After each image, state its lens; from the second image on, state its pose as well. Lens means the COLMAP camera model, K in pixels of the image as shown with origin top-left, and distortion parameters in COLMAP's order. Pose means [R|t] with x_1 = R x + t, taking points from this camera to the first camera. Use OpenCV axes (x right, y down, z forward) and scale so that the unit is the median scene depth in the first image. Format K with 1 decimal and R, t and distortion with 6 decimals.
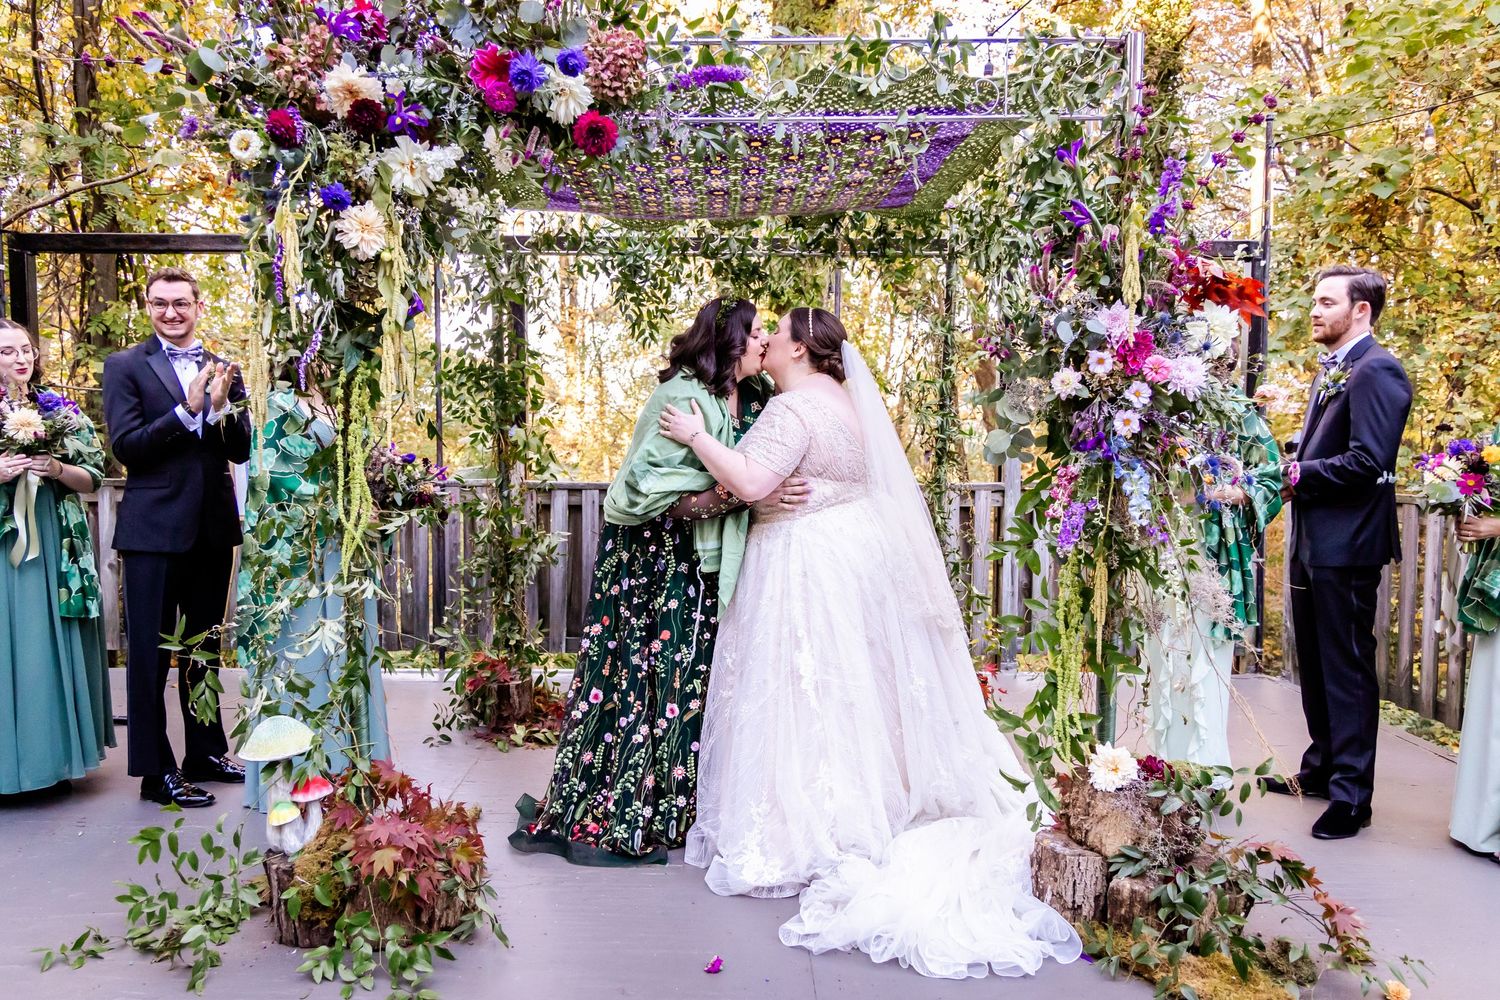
lens RADIAL K [[1090.3, 0, 727.6], [0, 1090.3, 515.3], [0, 0, 1]] dist [0.004323, -0.000015]
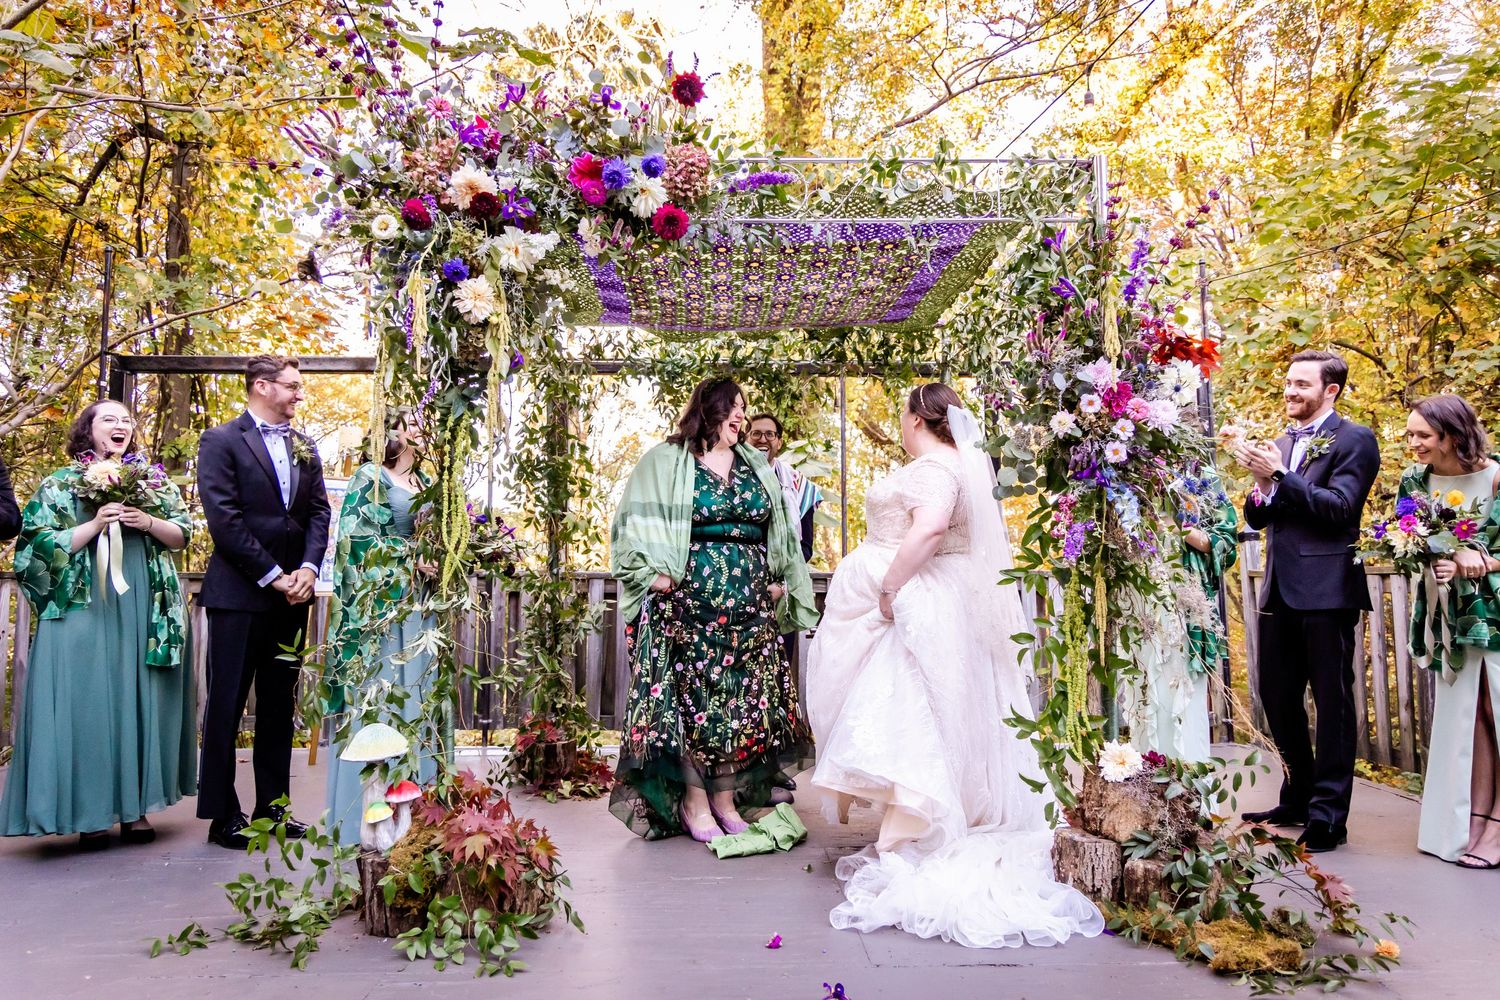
lens RADIAL K [[1009.3, 0, 750.0], [0, 1009.3, 500.0], [0, 0, 1]] dist [0.003171, -0.000071]
pose [[0.999544, -0.003179, 0.030018, -0.061636], [0.007781, 0.987969, -0.154454, 0.121702], [-0.029166, 0.154617, 0.987544, -0.065971]]
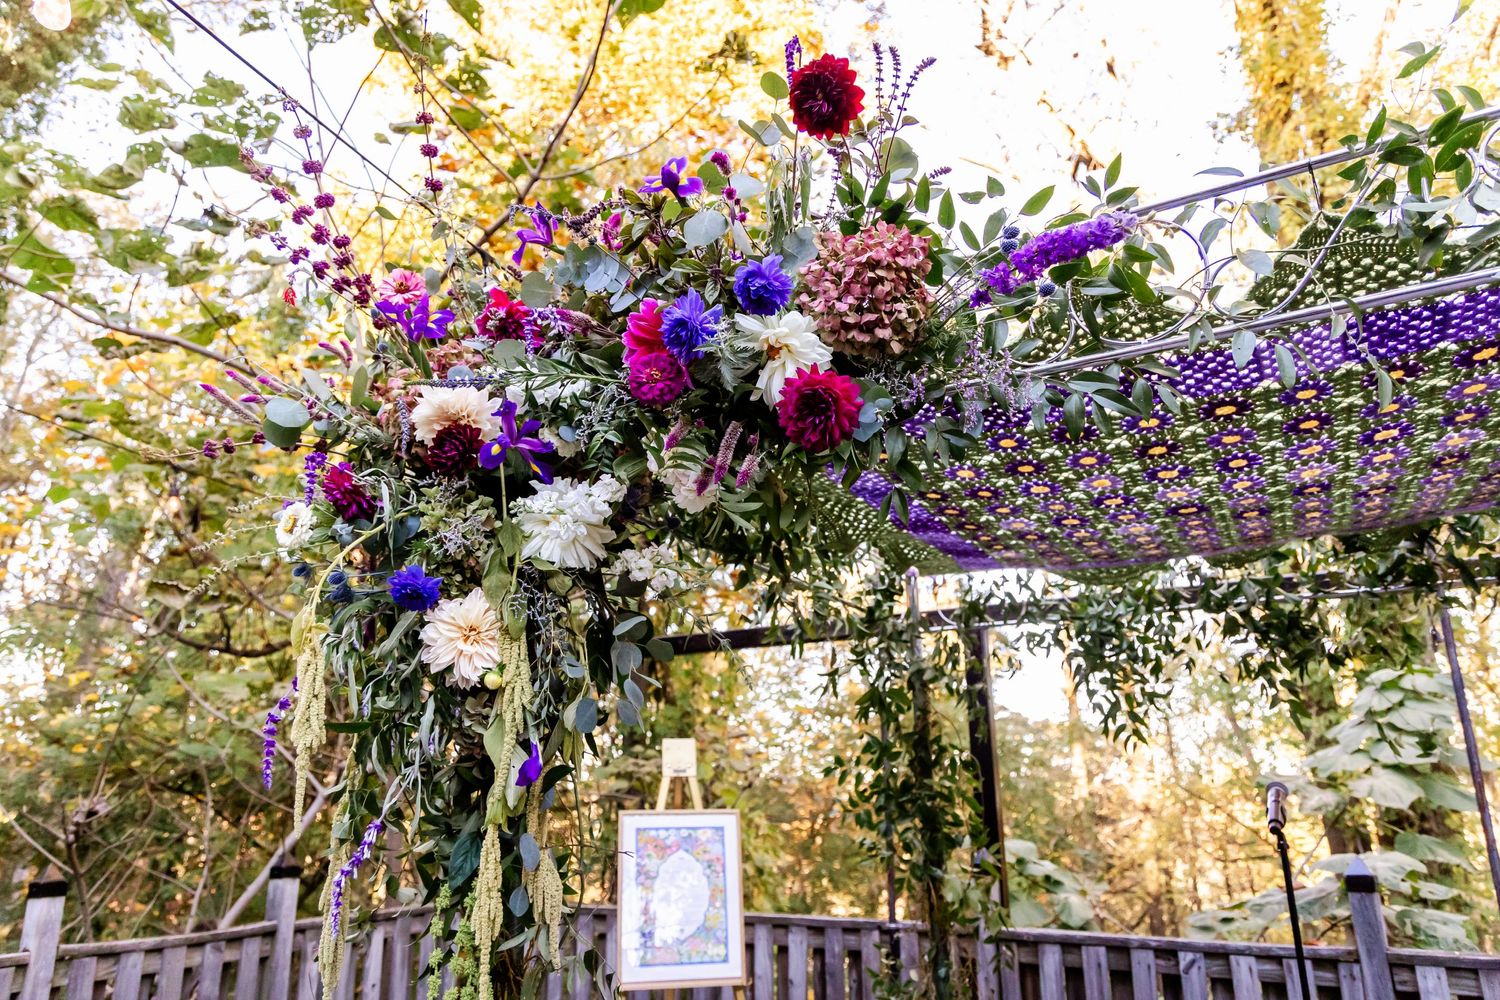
lens RADIAL K [[1009.3, 0, 750.0], [0, 1009.3, 500.0], [0, 0, 1]] dist [0.003171, -0.000071]
pose [[0.874881, -0.149277, -0.460760, 0.052693], [-0.021194, 0.938608, -0.344334, -0.137384], [0.483874, 0.311017, 0.818007, 0.566544]]
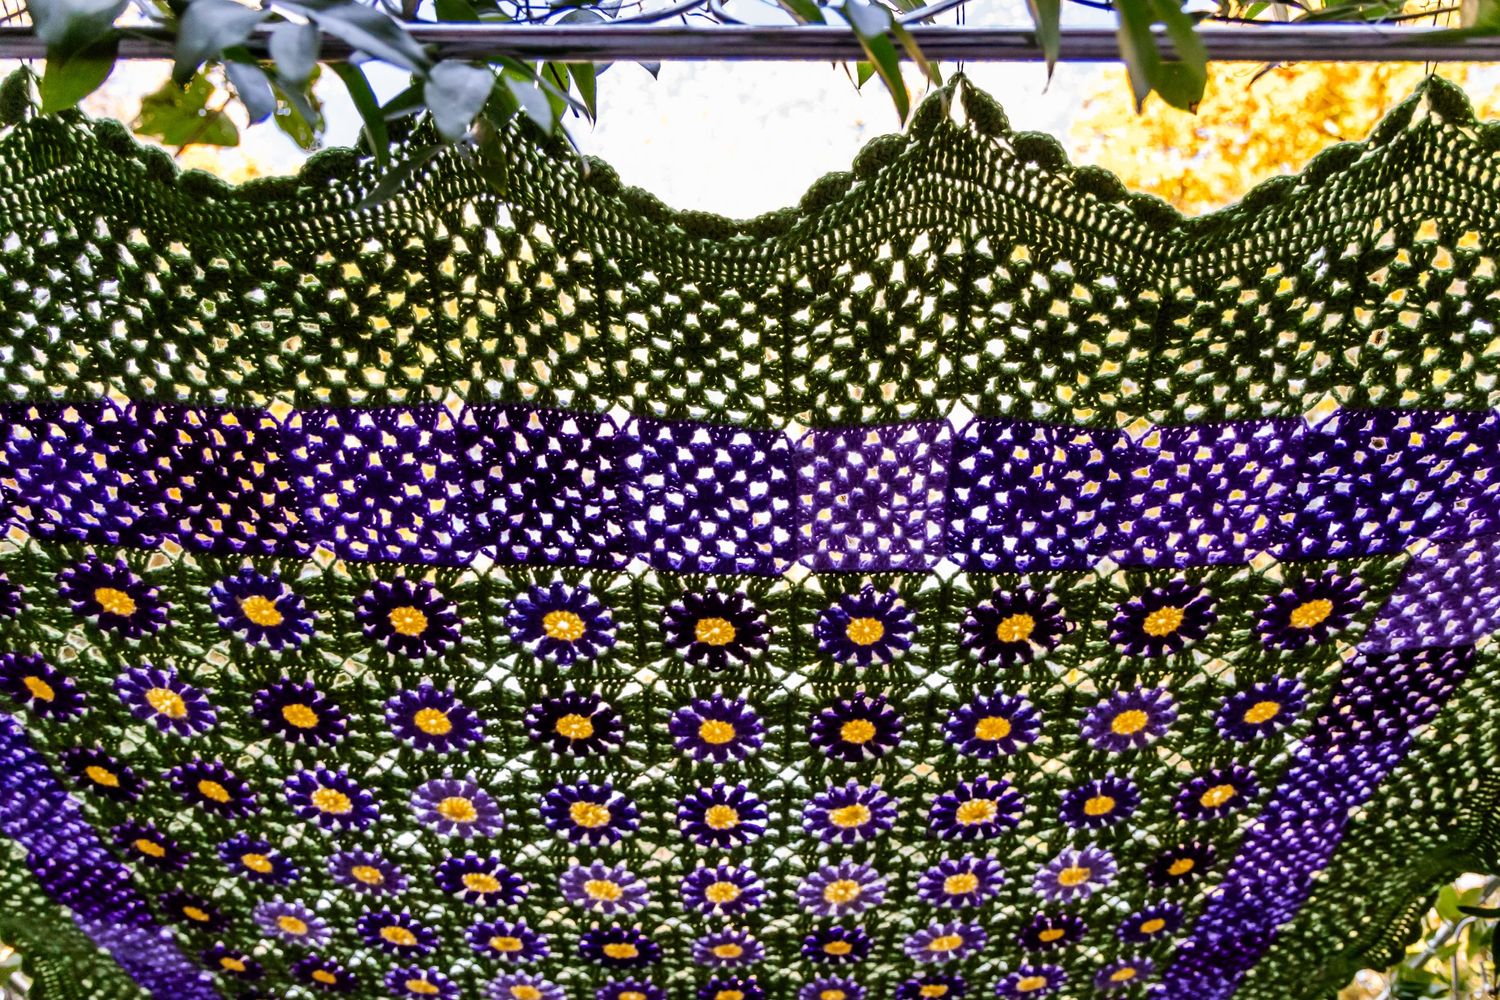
lens RADIAL K [[1059.5, 0, 771.5], [0, 1059.5, 500.6], [0, 0, 1]] dist [0.003269, -0.001072]
pose [[0.999852, 0.011203, -0.013063, 0.050749], [-0.017194, 0.618038, -0.785960, -0.187585], [-0.000732, 0.786069, 0.618139, 0.968244]]
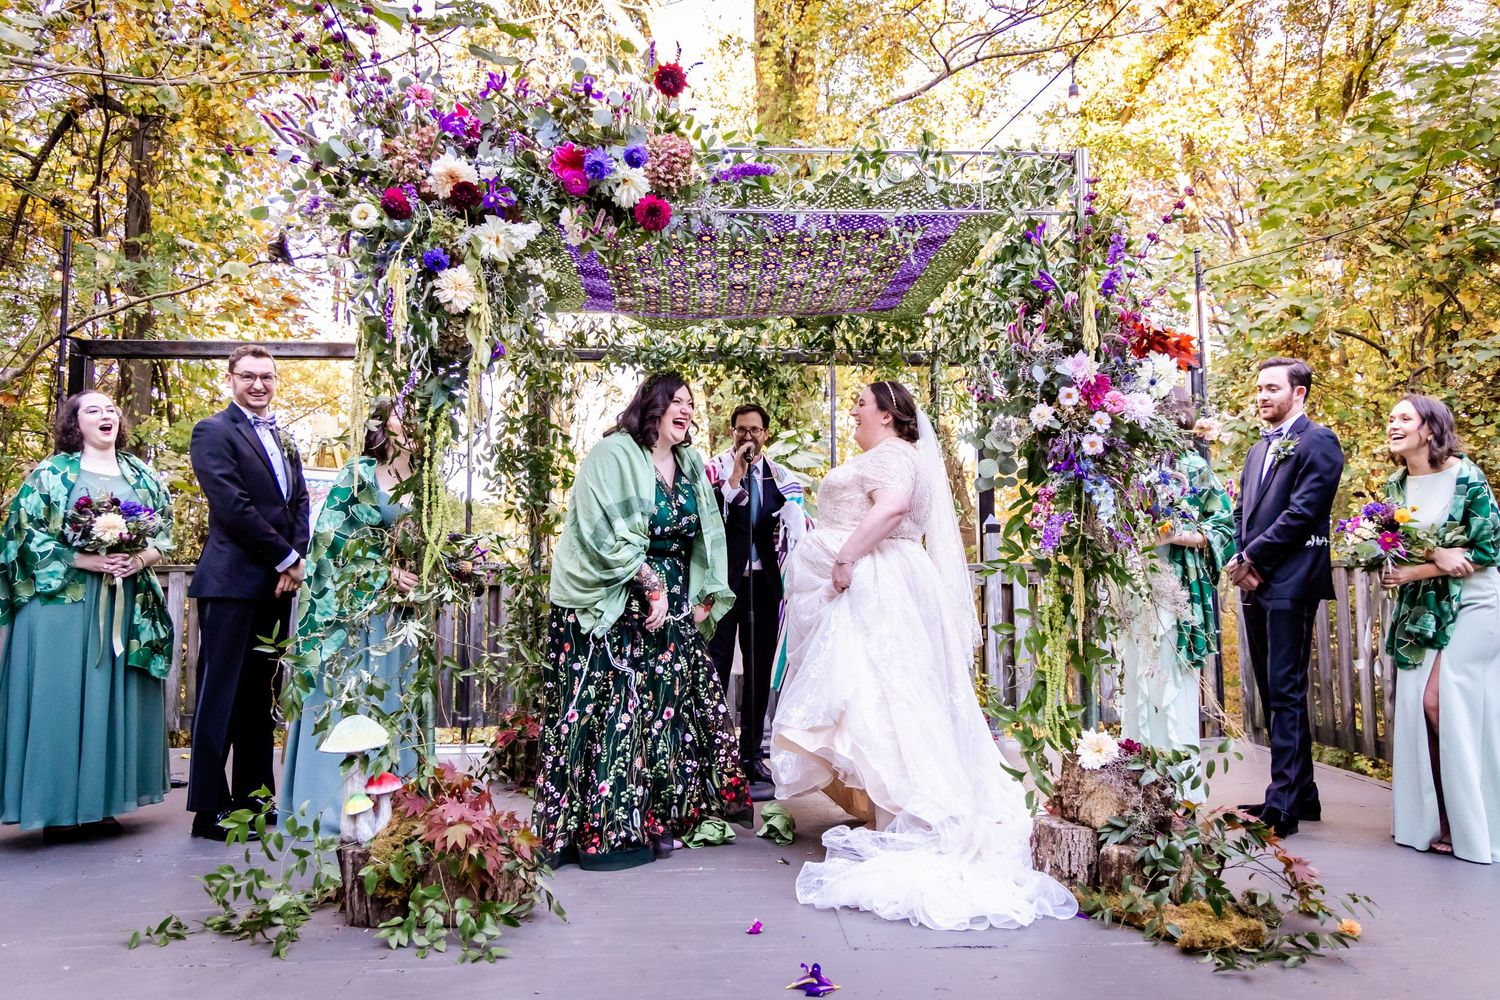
lens RADIAL K [[1059.5, 0, 771.5], [0, 1059.5, 500.6], [0, 0, 1]] dist [0.003269, -0.001072]
pose [[0.998351, -0.002247, 0.057361, -0.052690], [0.010597, 0.989273, -0.145693, 0.130636], [-0.056419, 0.146061, 0.987666, -0.121086]]
